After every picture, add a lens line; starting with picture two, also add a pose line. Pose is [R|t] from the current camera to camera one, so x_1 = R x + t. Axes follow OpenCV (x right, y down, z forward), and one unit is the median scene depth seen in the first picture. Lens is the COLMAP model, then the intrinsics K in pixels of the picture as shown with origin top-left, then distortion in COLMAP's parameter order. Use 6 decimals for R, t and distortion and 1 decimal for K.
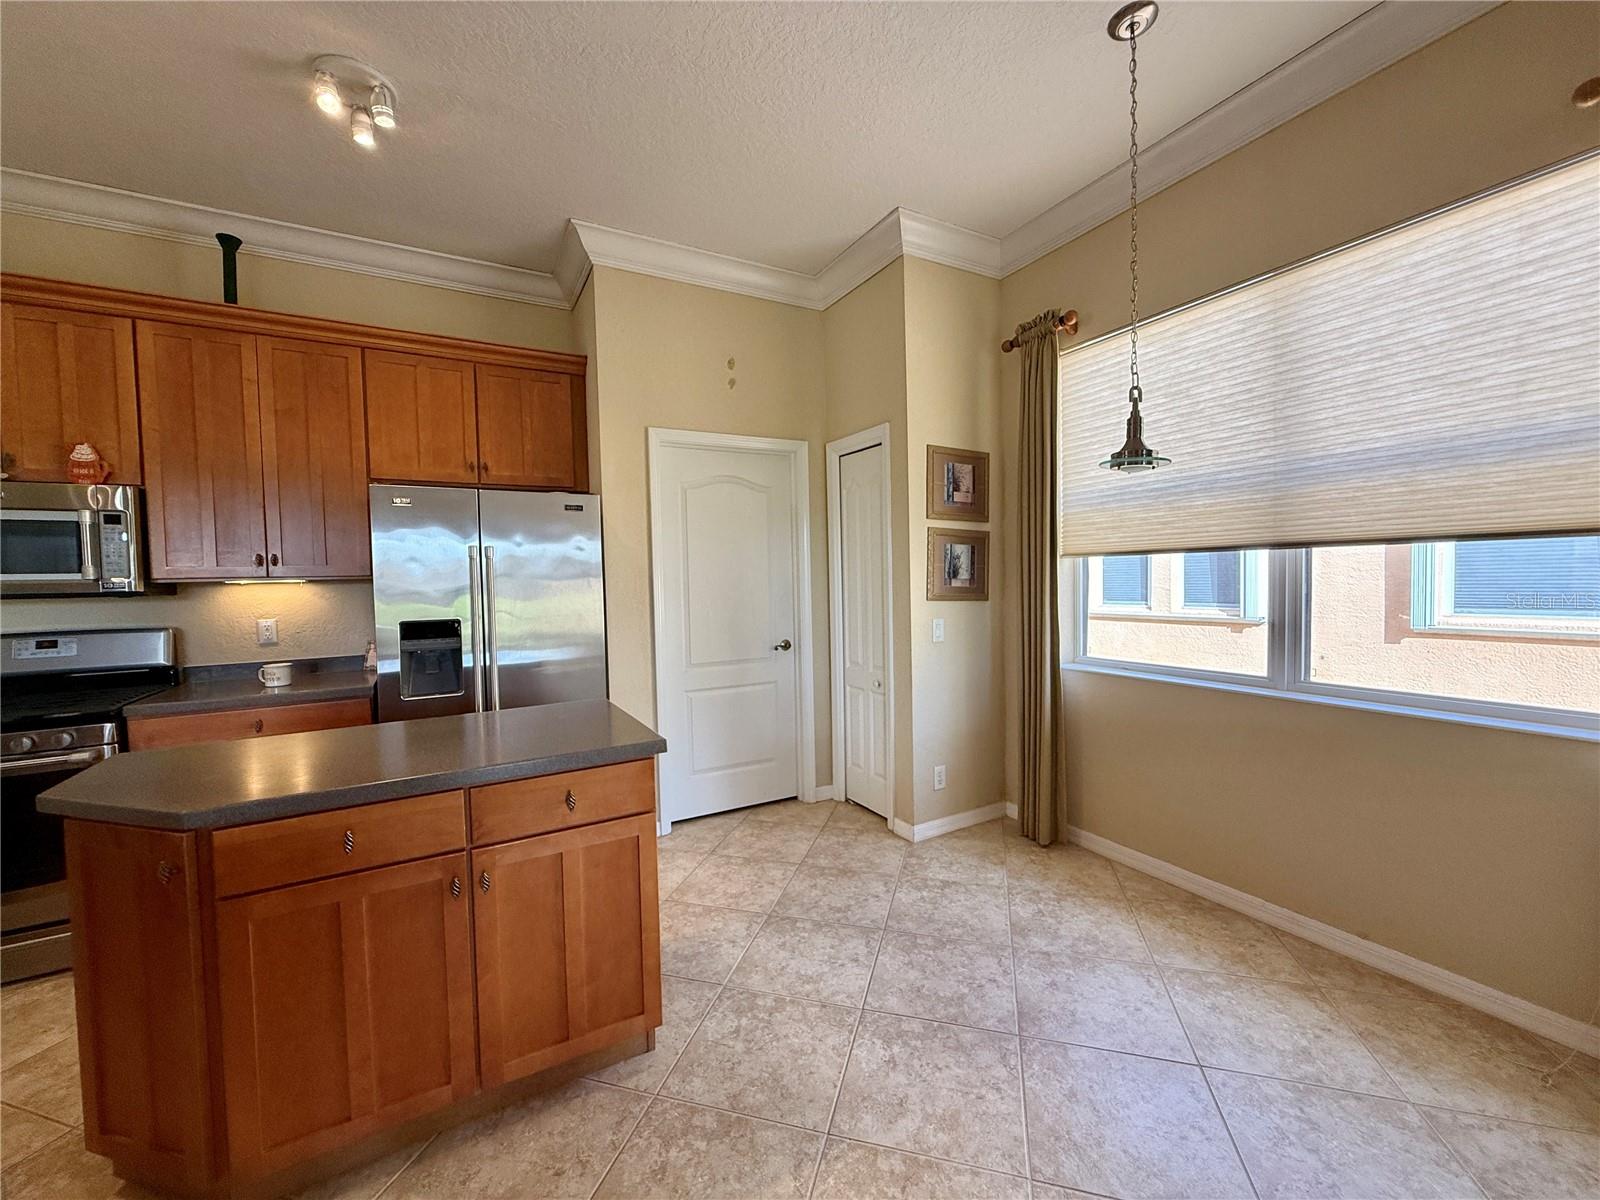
lens RADIAL K [[633.3, 0, 802.4], [0, 633.3, 606.0], [0, 0, 1]] dist [-0.002982, -0.000454]
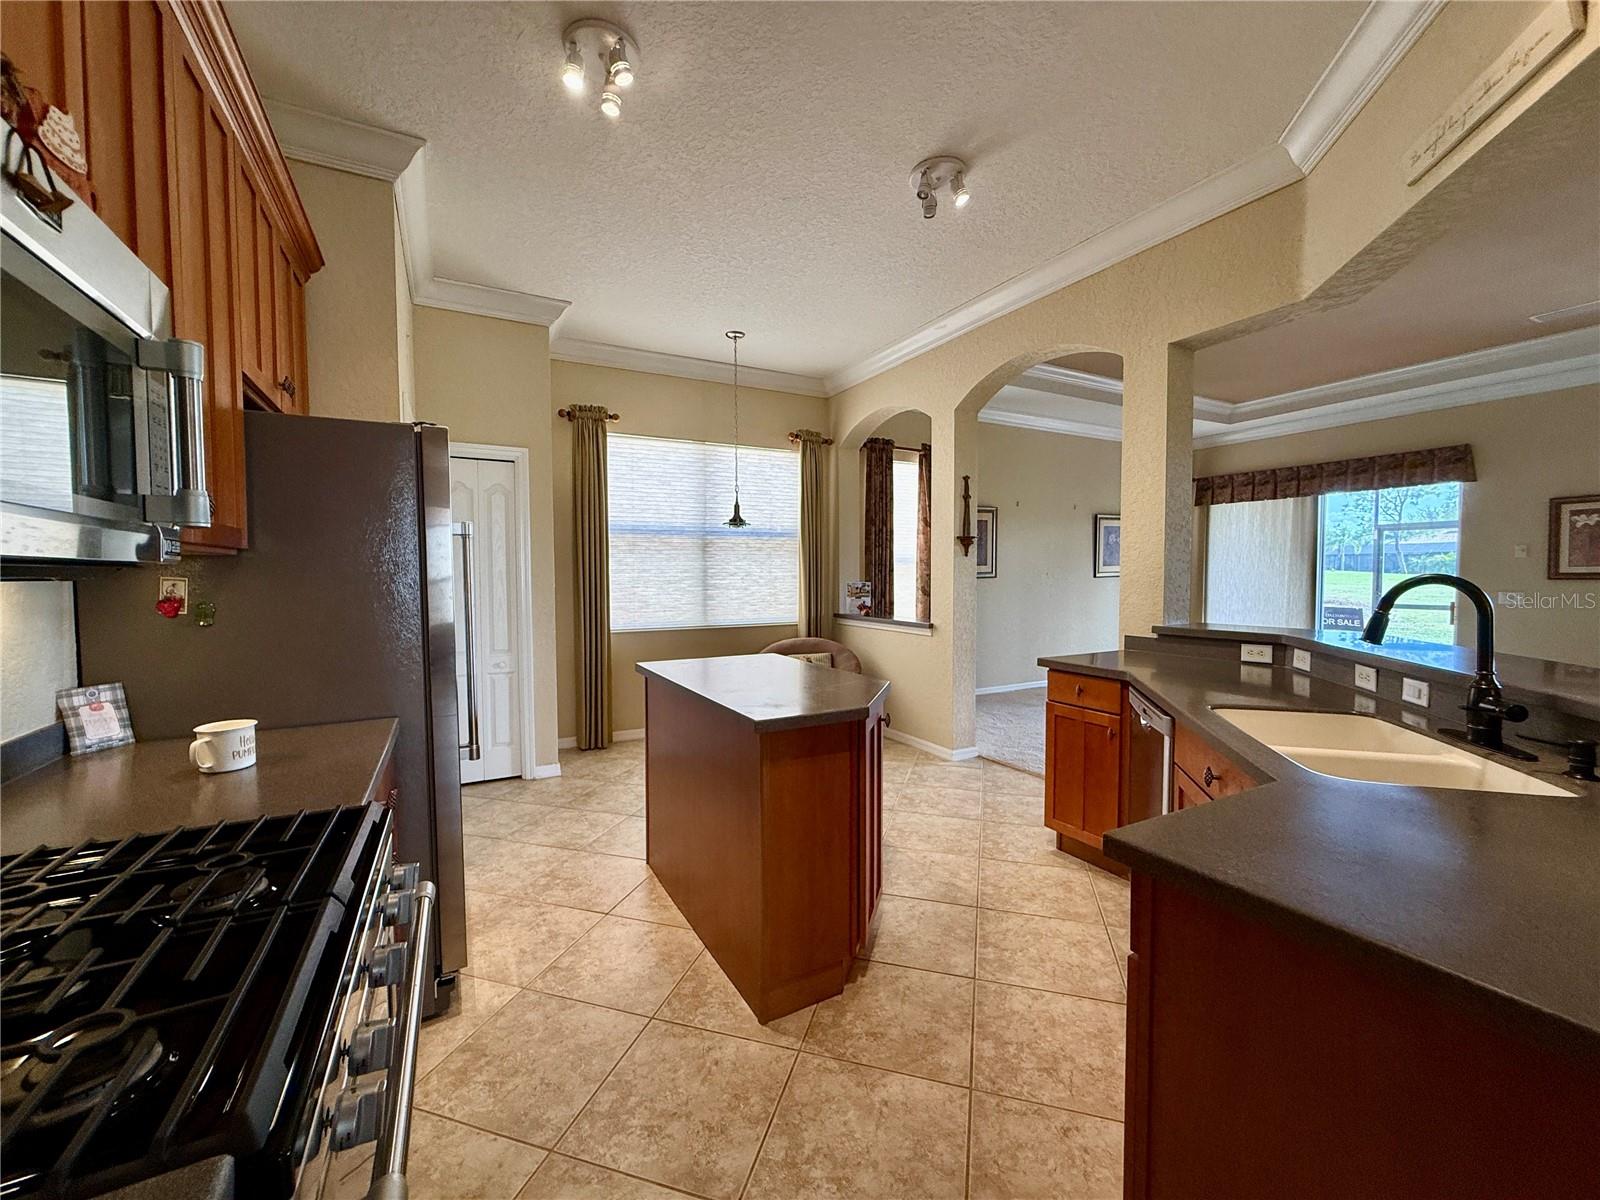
lens RADIAL K [[633.3, 0, 800.6], [0, 633.3, 599.5], [0, 0, 1]] dist [-0.002982, -0.000454]
pose [[0.004184, -0.019476, 0.999802, -1.201222], [0.046750, 0.998721, 0.019260, 0.009773], [-0.998898, 0.046660, 0.005089, 0.513480]]
